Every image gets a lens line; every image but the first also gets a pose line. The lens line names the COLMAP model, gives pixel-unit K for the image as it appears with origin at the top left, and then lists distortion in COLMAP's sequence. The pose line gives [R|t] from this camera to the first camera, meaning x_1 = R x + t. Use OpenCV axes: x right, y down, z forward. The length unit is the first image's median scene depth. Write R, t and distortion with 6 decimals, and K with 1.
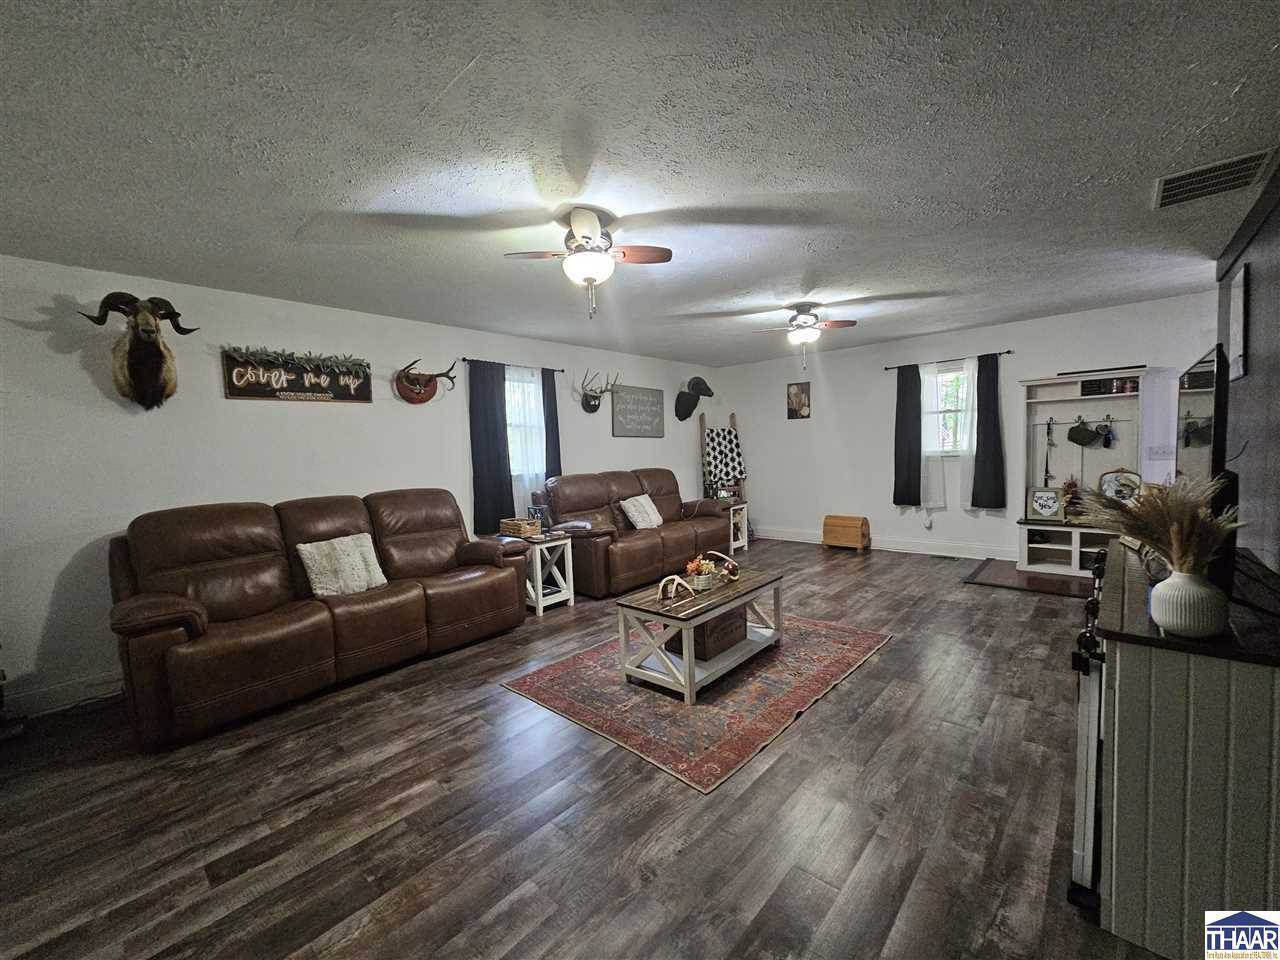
lens RADIAL K [[520.4, 0, 635.9], [0, 520.4, 483.6], [0, 0, 1]] dist [0.003158, -0.001196]
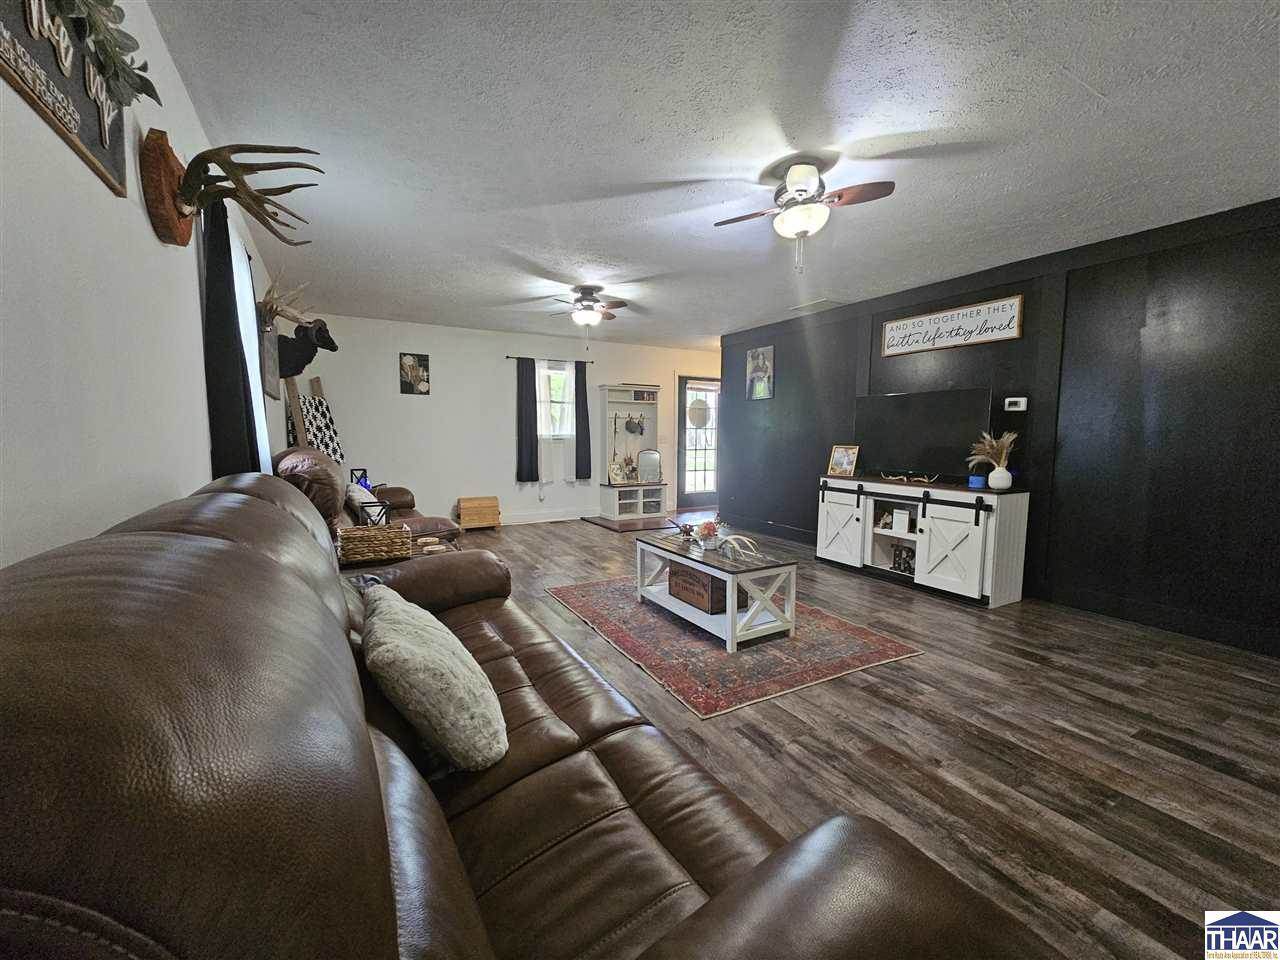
lens RADIAL K [[520.4, 0, 634.2], [0, 520.4, 479.2], [0, 0, 1]] dist [0.003158, -0.001196]
pose [[0.316843, -0.044696, 0.947424, -0.604366], [0.046810, 0.998409, 0.031446, 0.013907], [-0.947322, 0.034386, 0.318431, 0.530451]]
